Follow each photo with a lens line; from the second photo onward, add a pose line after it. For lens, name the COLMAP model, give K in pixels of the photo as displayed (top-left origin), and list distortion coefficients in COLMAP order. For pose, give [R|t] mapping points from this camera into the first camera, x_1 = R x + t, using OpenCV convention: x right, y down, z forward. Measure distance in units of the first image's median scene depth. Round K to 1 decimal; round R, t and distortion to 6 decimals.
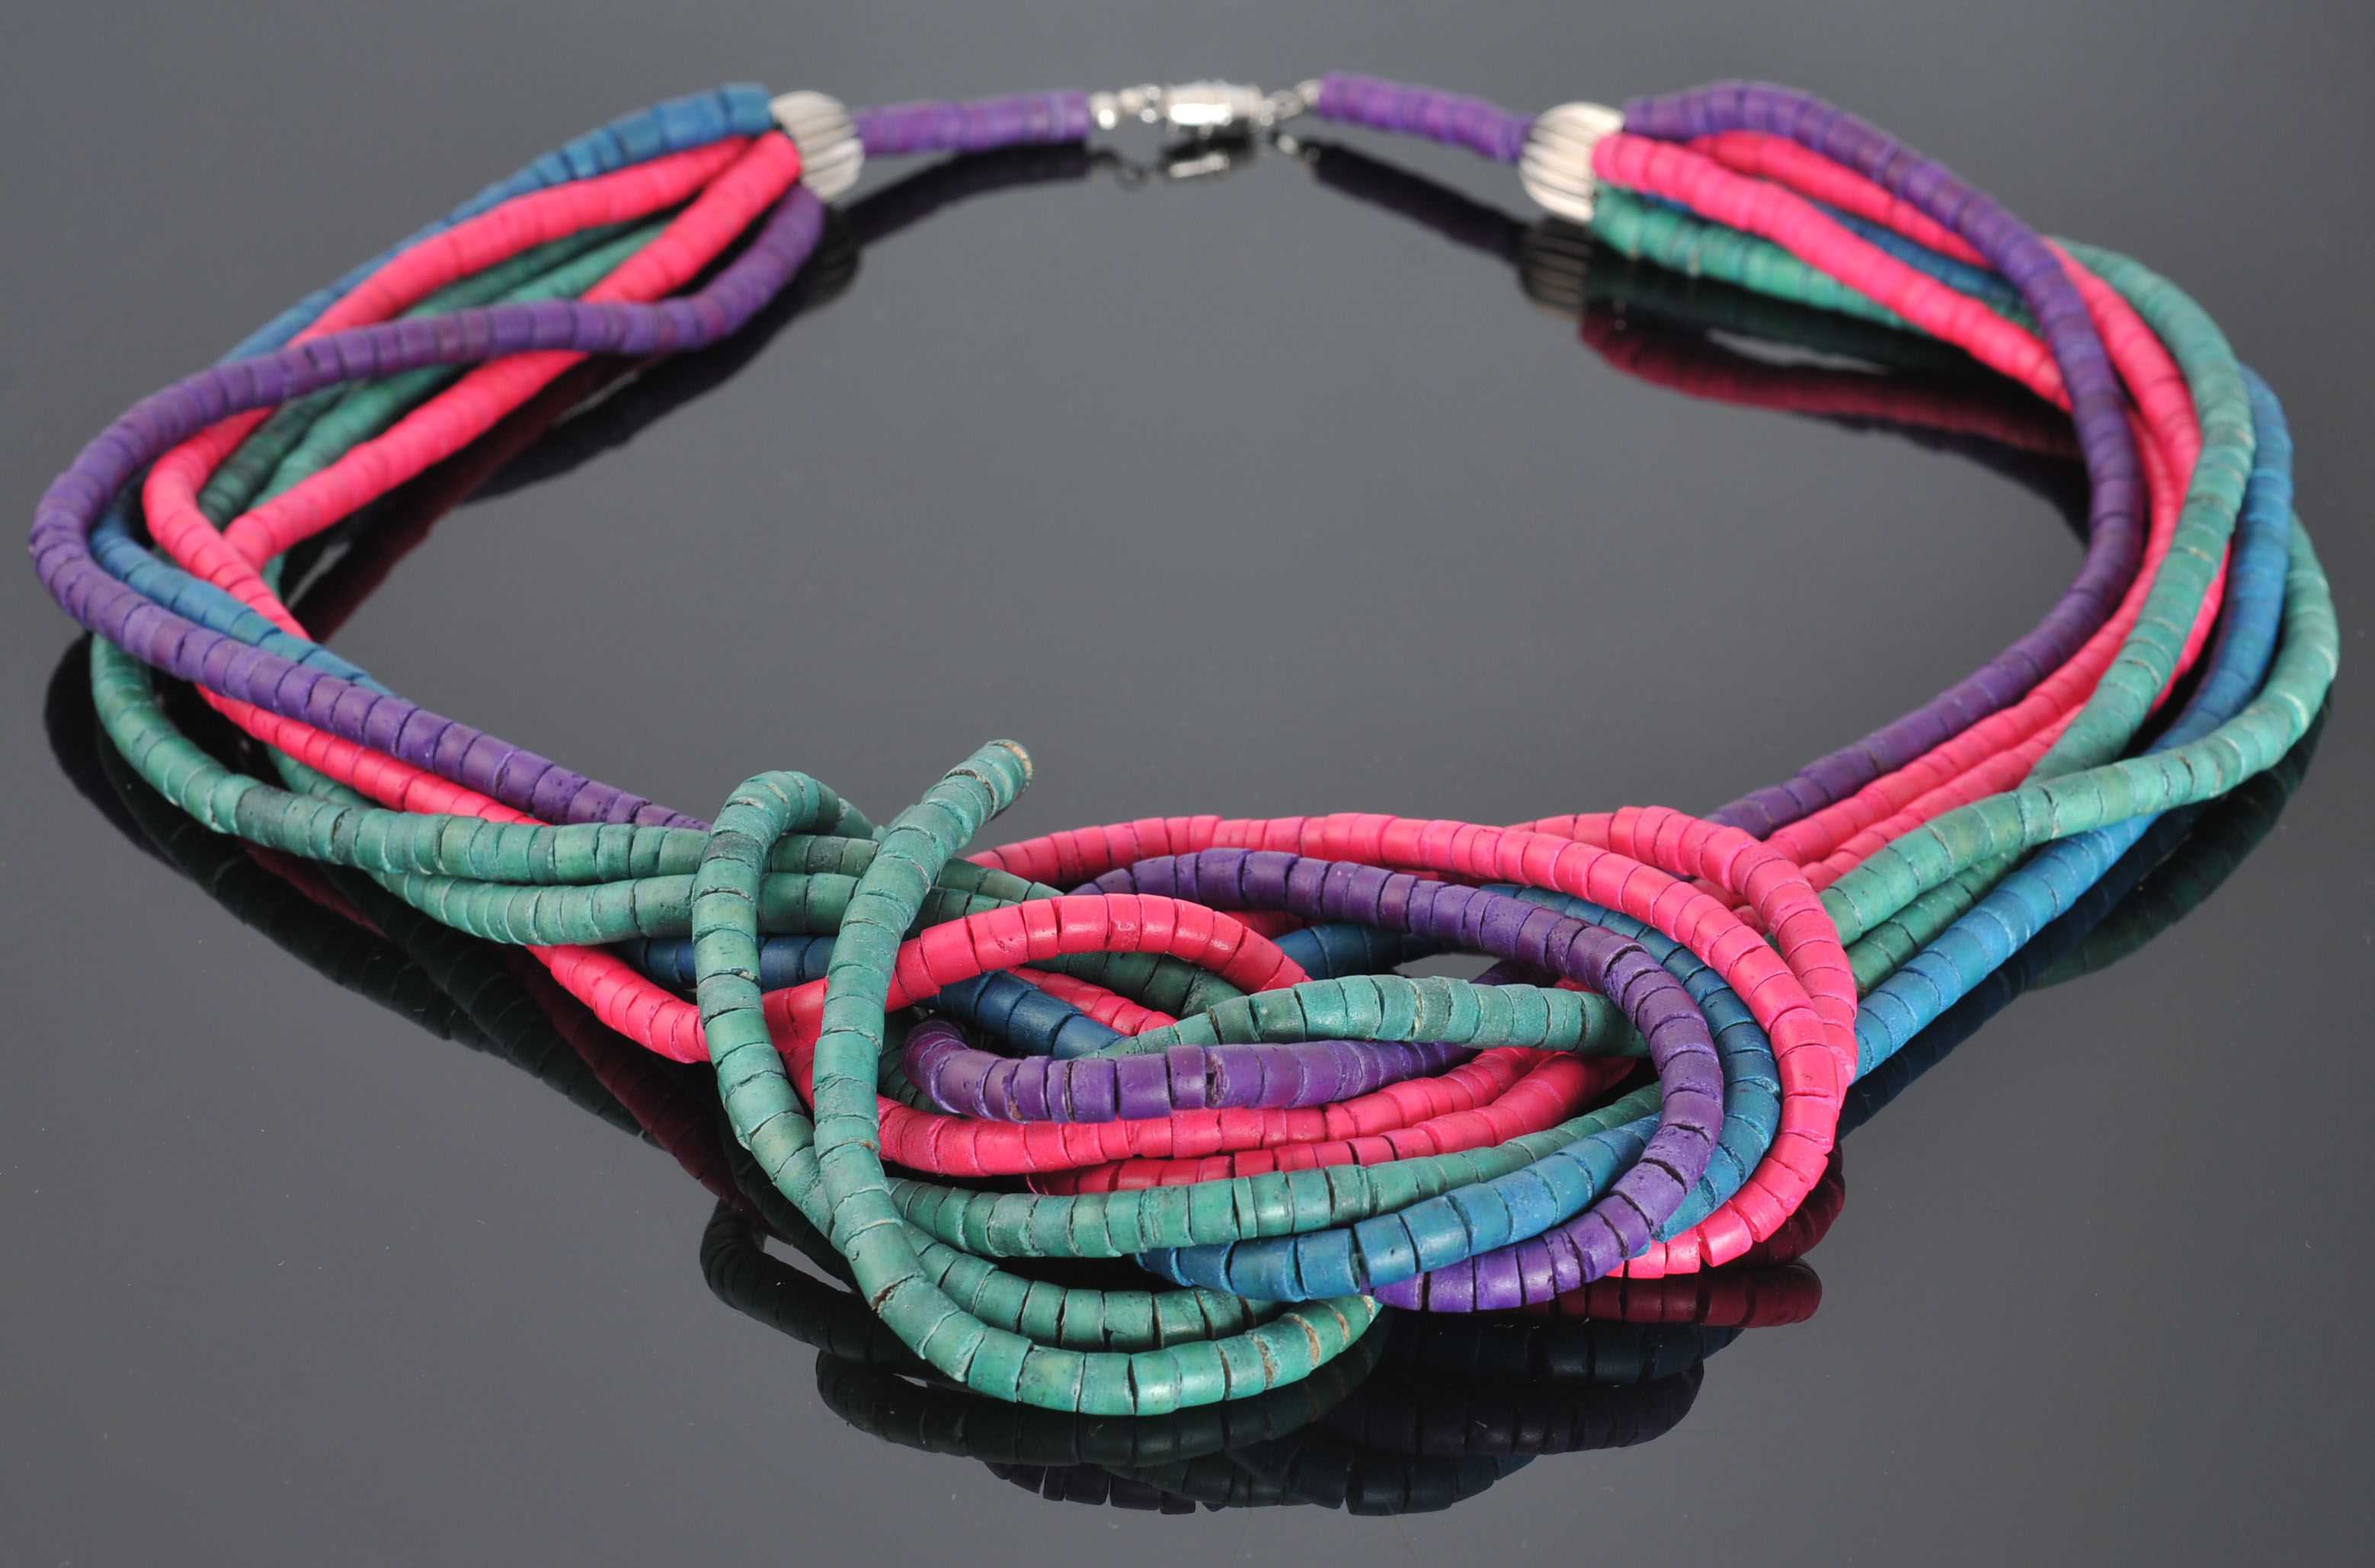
lens RADIAL K [[6219.6, 0, 1183.1], [0, 6219.6, 784.7], [0, 0, 1]] dist [0.104967, 0.000000]
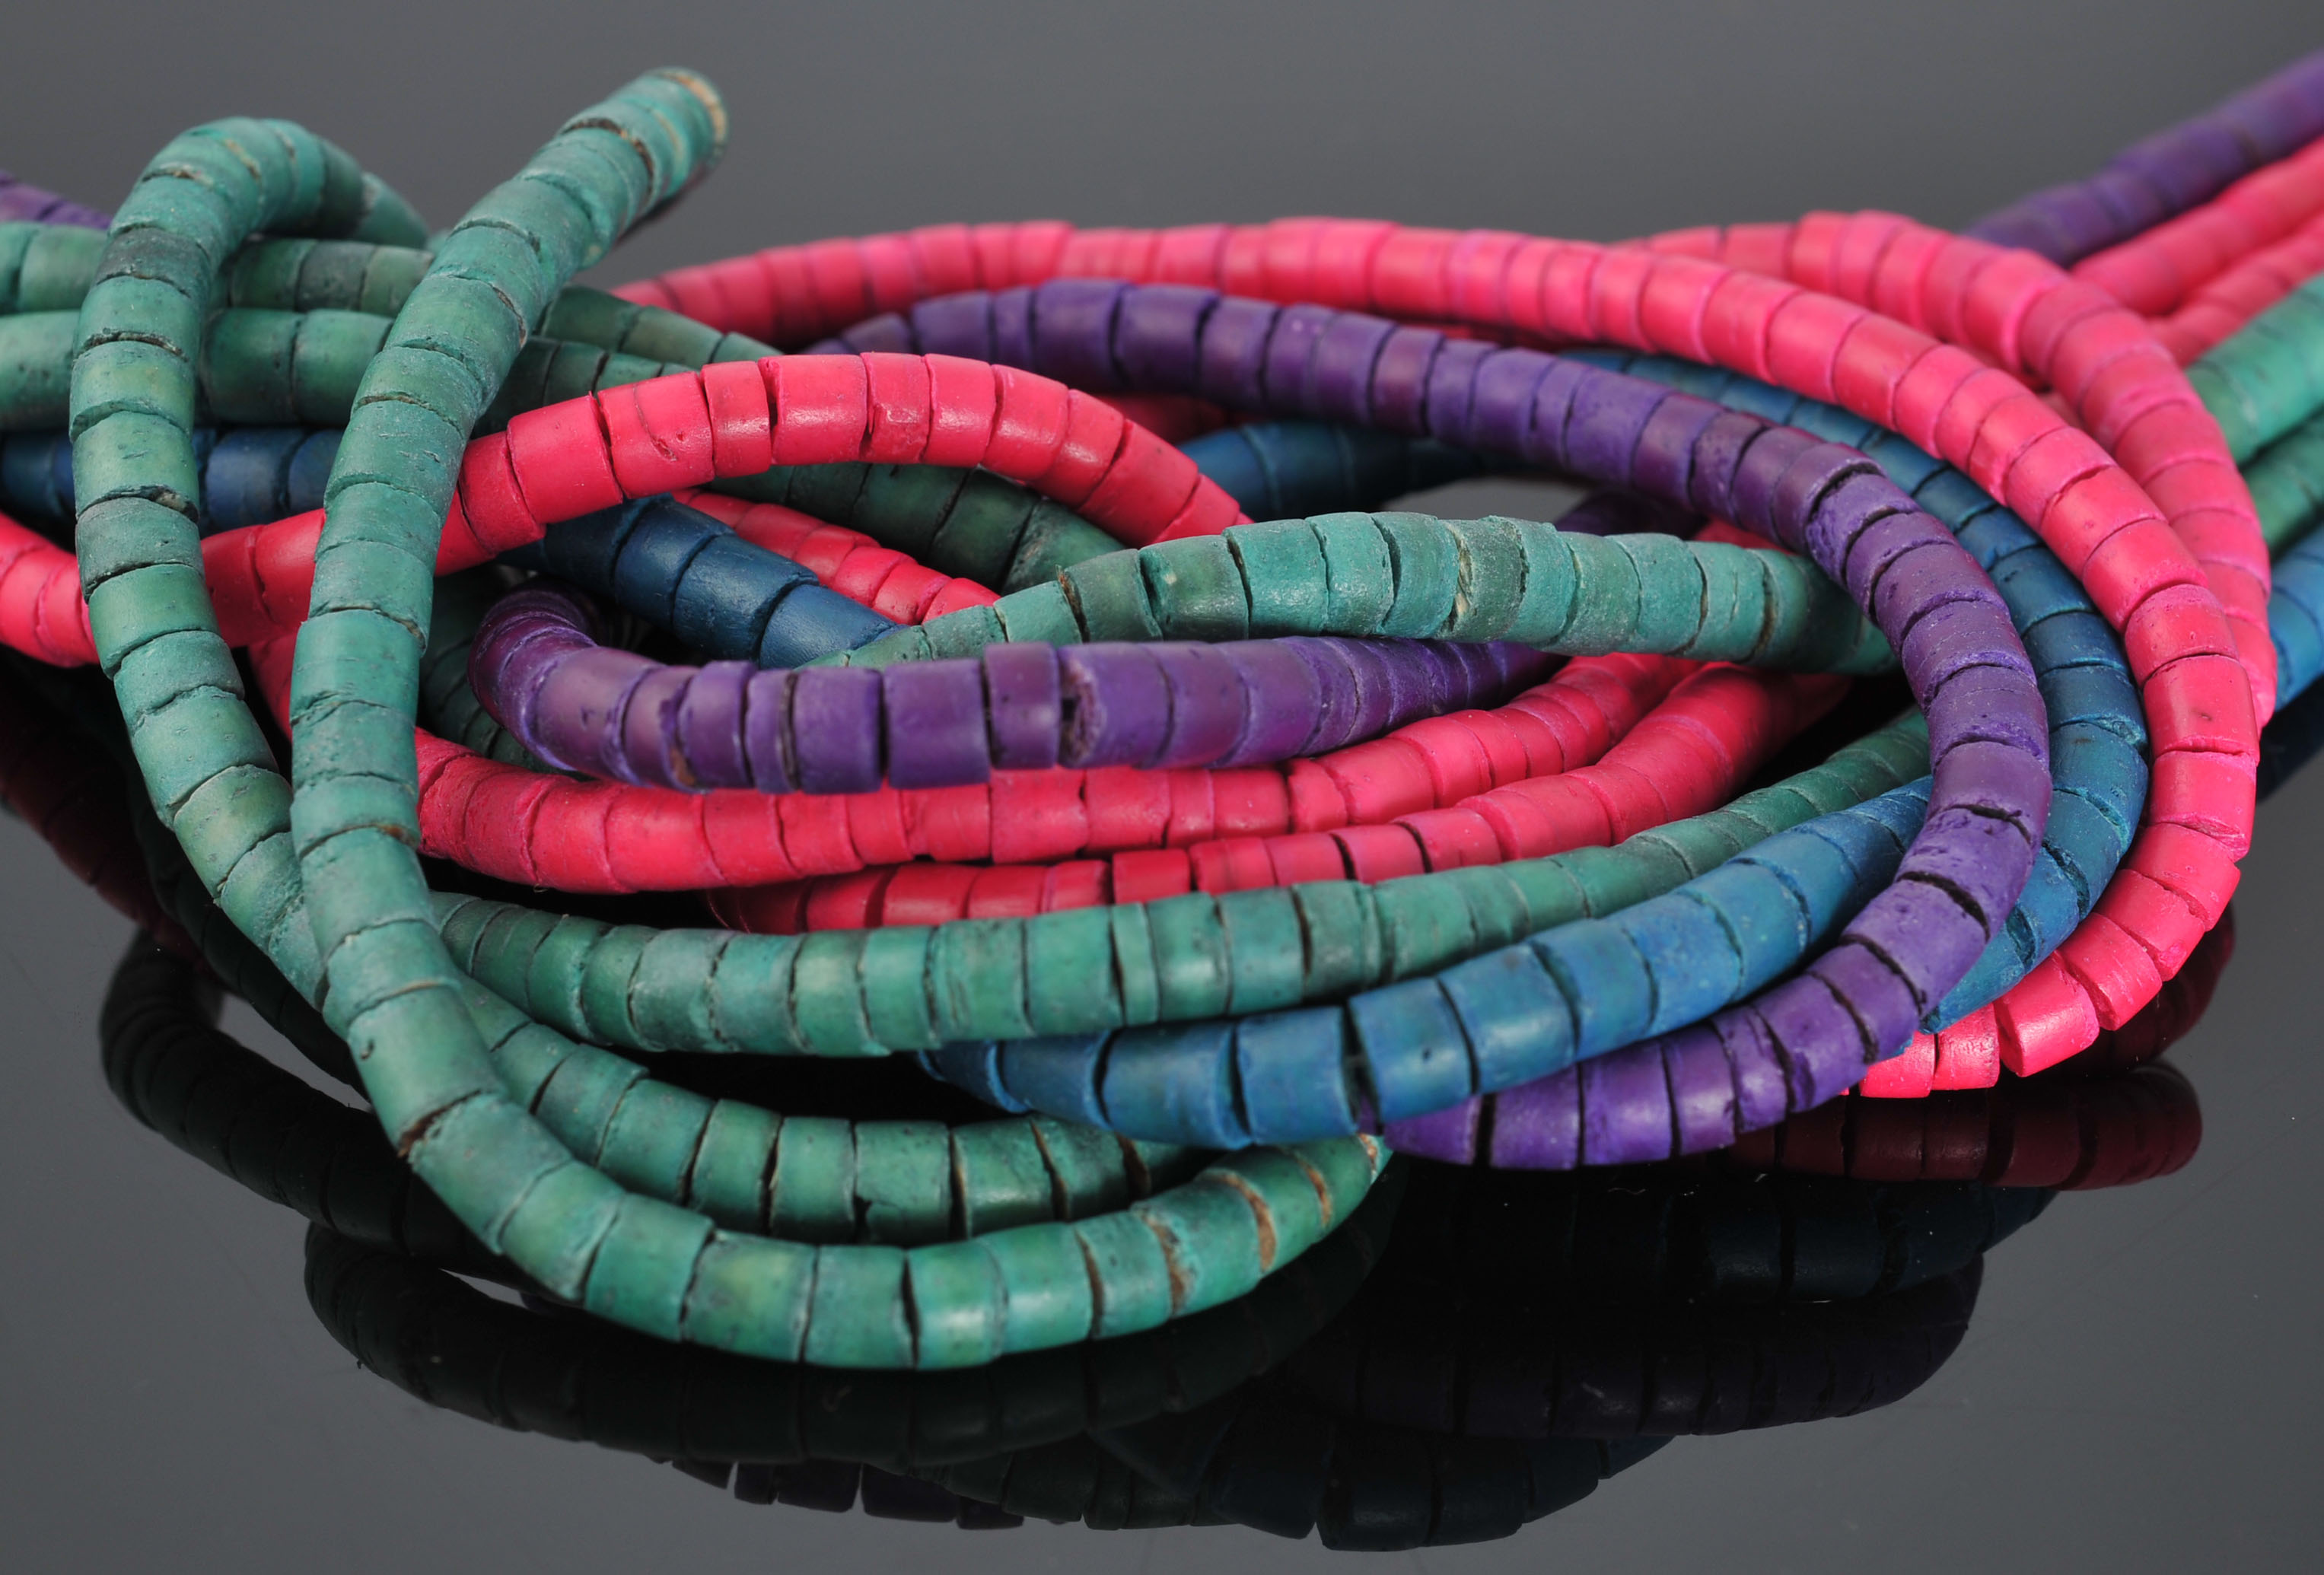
lens RADIAL K [[6148.7, 0, 1158.9], [0, 6148.7, 782.3], [0, 0, 1]] dist [0.028851, 0.000000]
pose [[0.999160, 0.009301, 0.039918, -0.008063], [-0.011877, 0.997827, 0.064802, 0.020113], [-0.039229, -0.065222, 0.997099, 0.488061]]
